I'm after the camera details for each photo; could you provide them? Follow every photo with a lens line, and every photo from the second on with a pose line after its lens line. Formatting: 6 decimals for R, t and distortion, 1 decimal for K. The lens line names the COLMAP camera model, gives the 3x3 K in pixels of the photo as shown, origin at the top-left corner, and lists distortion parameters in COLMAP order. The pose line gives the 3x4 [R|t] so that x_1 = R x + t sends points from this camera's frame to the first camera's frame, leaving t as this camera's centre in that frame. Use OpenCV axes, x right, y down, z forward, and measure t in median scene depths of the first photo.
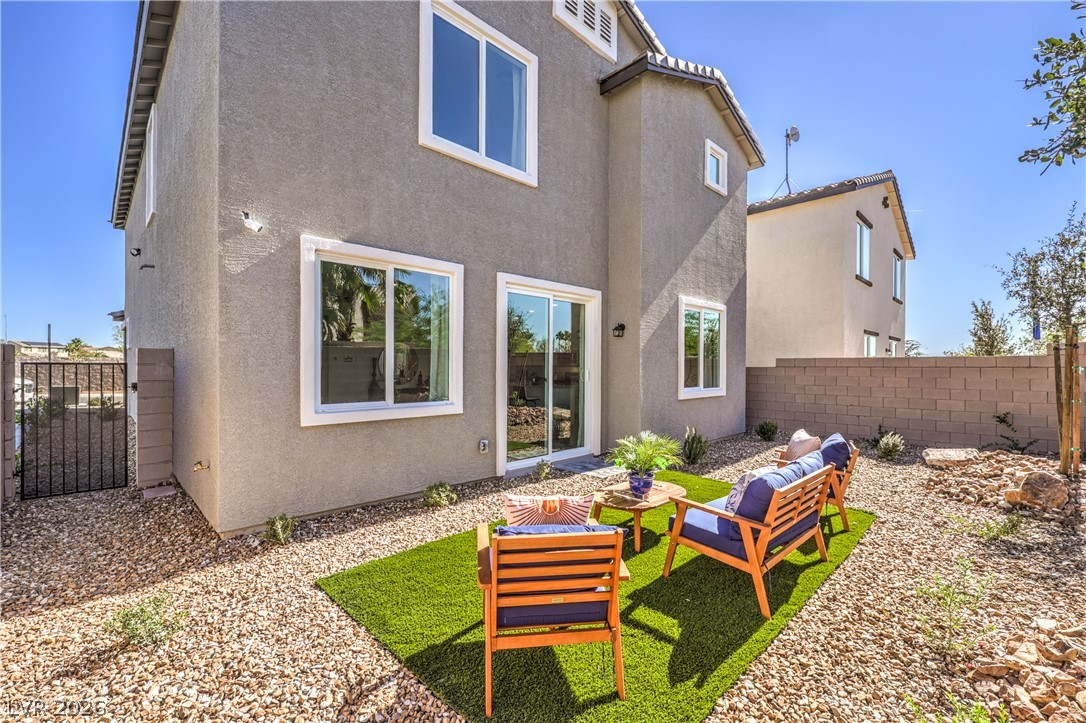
lens RADIAL K [[431.4, 0, 547.7], [0, 431.4, 358.3], [0, 0, 1]] dist [-0.000031, -0.000035]
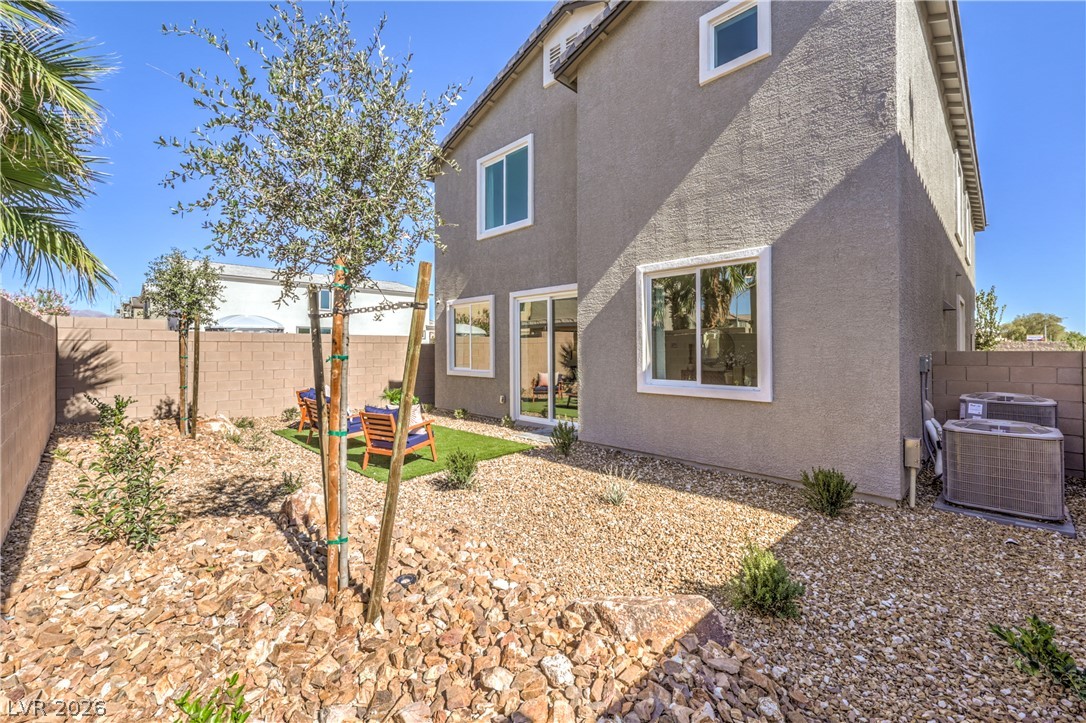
lens RADIAL K [[442.7, 0, 543.9], [0, 442.7, 352.7], [0, 0, 1]] dist [0.001950, 0.000219]
pose [[0.033530, 0.003195, -0.999433, 1.172775], [0.014884, 0.999882, 0.003695, 0.016398], [0.999327, -0.014999, 0.033478, 0.807100]]
